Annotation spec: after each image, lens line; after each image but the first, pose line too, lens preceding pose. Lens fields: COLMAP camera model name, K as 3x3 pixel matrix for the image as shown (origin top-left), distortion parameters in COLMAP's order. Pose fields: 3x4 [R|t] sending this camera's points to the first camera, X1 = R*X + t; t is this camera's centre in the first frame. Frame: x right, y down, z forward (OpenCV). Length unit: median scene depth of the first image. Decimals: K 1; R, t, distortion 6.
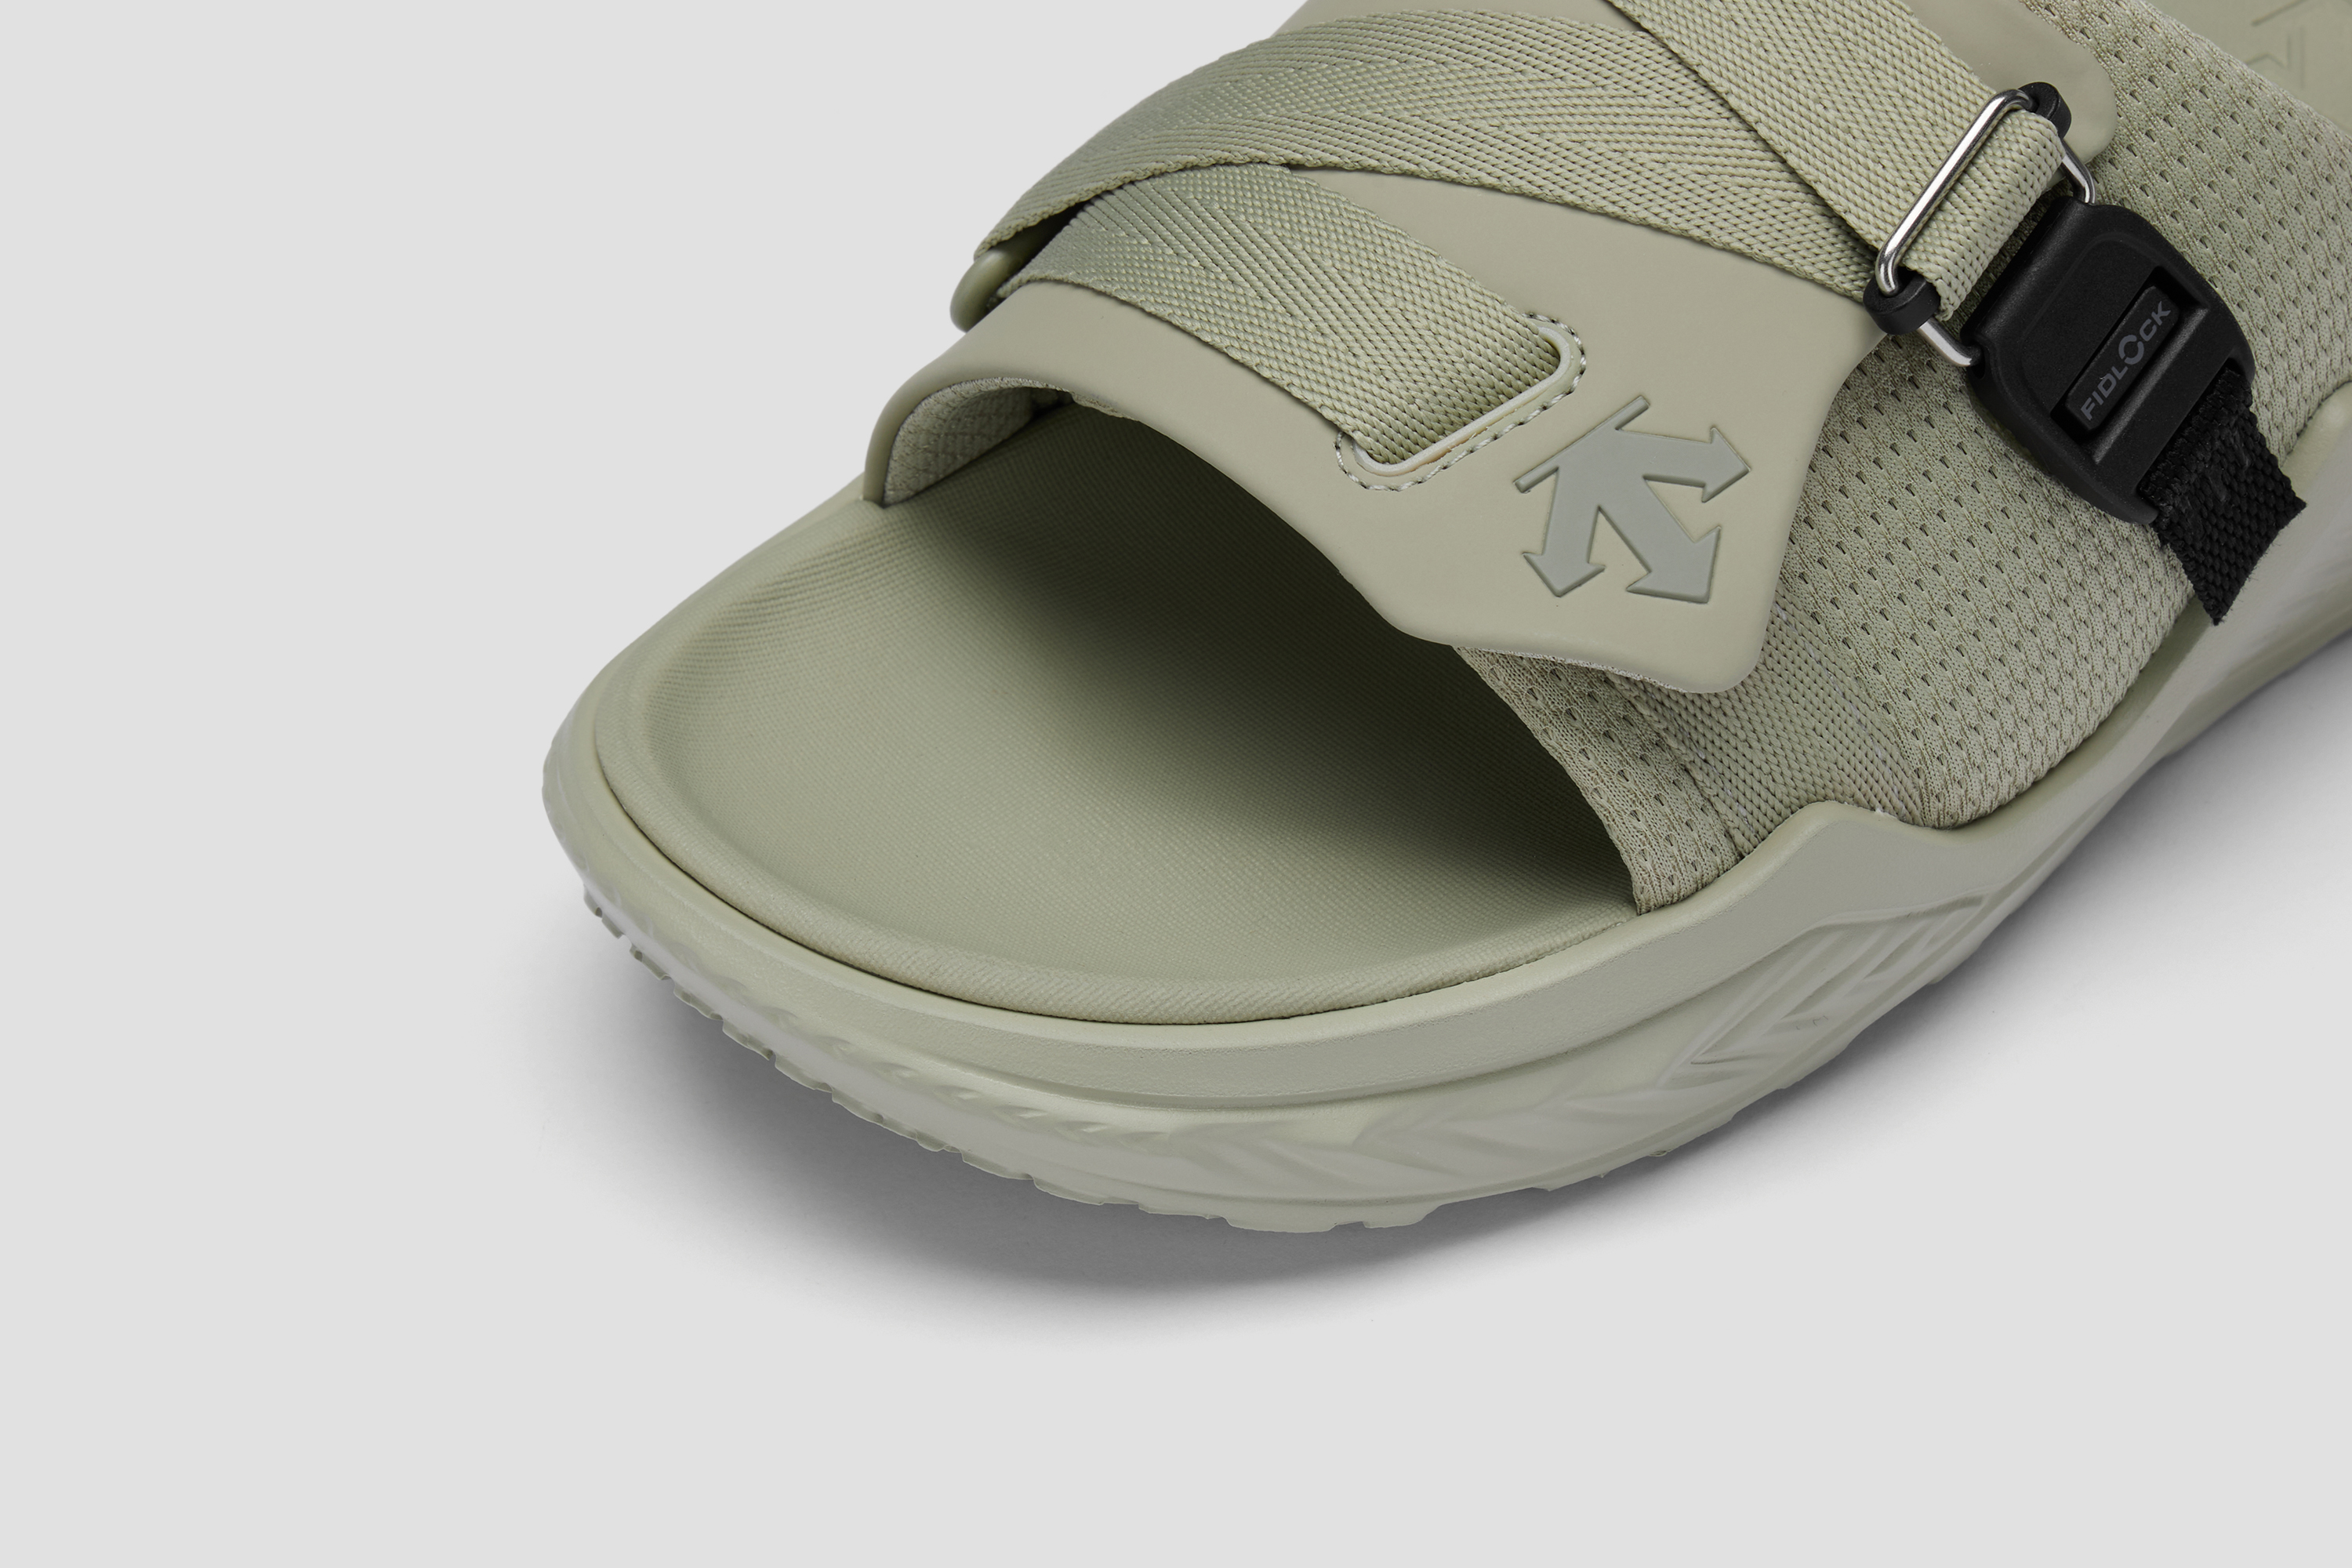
lens RADIAL K [[7257.6, 0, 1176.2], [0, 7257.6, 780.2], [0, 0, 1]] dist [-0.133798, 0.000000]
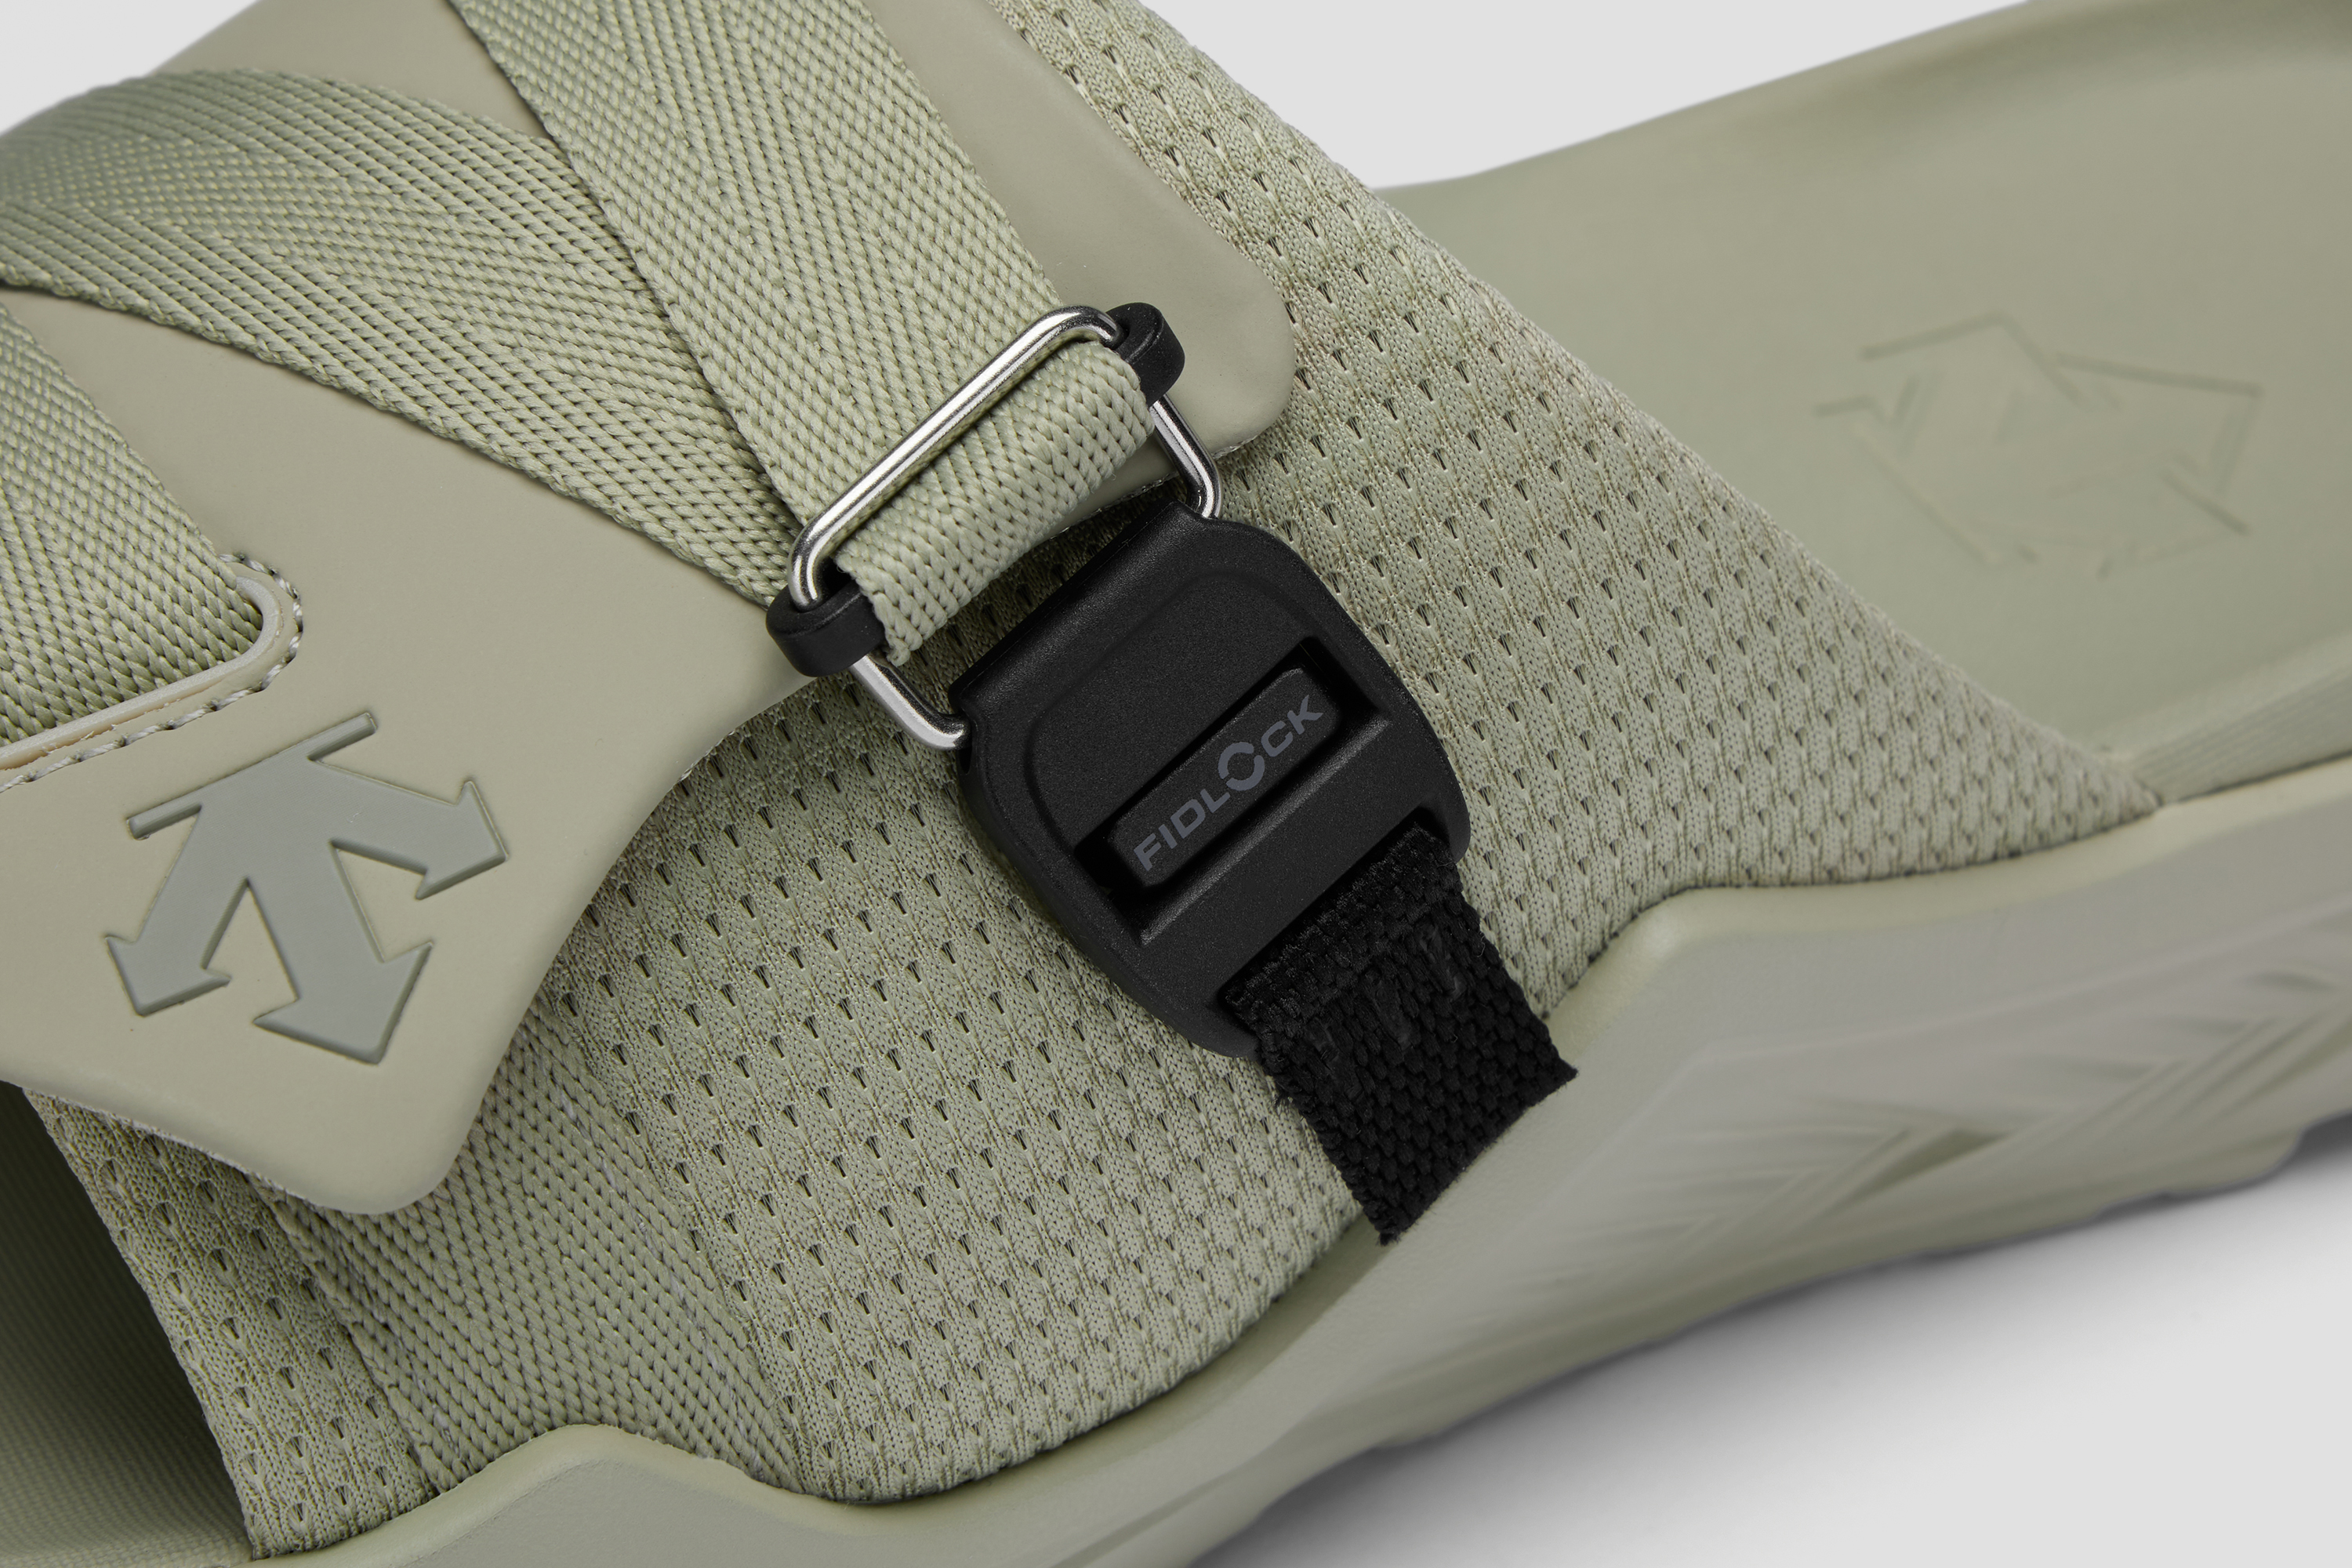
lens RADIAL K [[7257.6, 0, 1175.1], [0, 7257.6, 789.6], [0, 0, 1]] dist [-0.133798, 0.000000]
pose [[0.980142, 0.150226, -0.129437, 0.206371], [-0.158176, 0.985964, -0.053442, -0.024587], [0.119591, 0.072854, 0.990147, 0.403729]]
